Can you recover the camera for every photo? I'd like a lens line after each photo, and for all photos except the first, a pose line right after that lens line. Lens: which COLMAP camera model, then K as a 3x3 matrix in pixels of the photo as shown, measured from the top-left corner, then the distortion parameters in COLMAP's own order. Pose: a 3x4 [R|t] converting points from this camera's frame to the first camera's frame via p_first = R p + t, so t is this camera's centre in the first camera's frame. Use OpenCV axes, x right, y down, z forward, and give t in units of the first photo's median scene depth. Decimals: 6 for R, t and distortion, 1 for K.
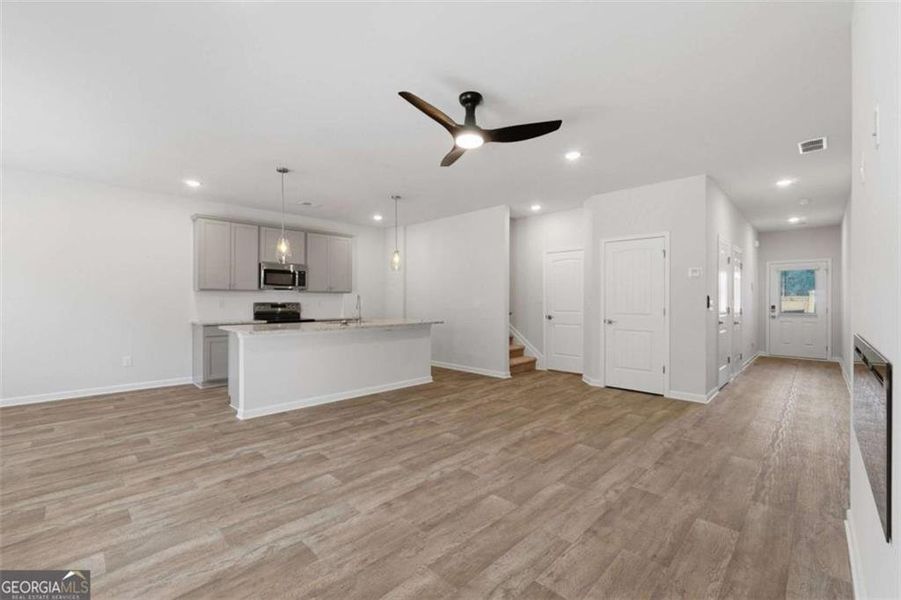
lens RADIAL K [[379.5, 0, 448.6], [0, 379.5, 299.6], [0, 0, 1]] dist [-0.017828, 0.005301]
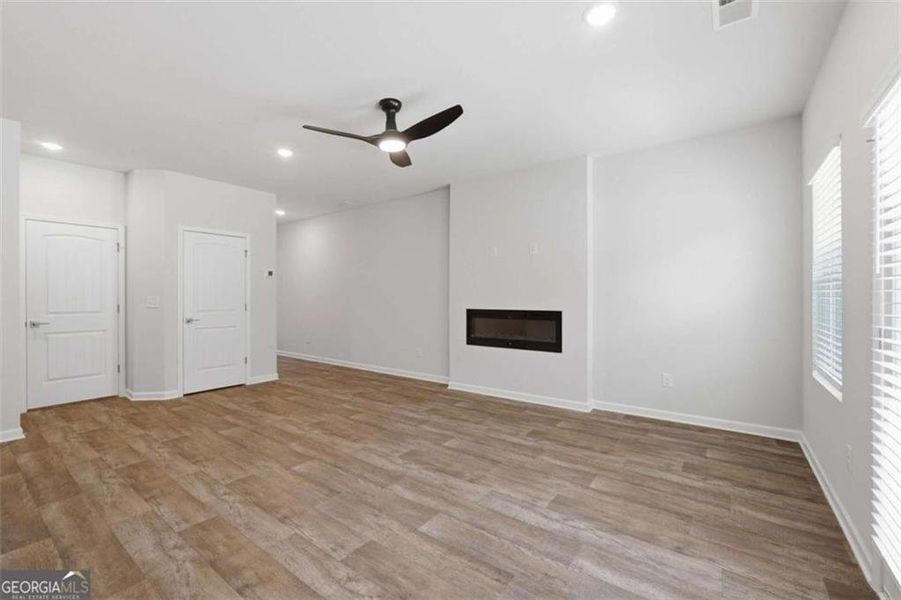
lens RADIAL K [[379.5, 0, 448.6], [0, 379.5, 299.6], [0, 0, 1]] dist [-0.017828, 0.005301]
pose [[-0.141316, -0.007961, 0.989933, -1.069233], [-0.002079, 0.999968, 0.007745, 0.003168], [-0.989962, -0.000964, -0.141328, 1.055087]]
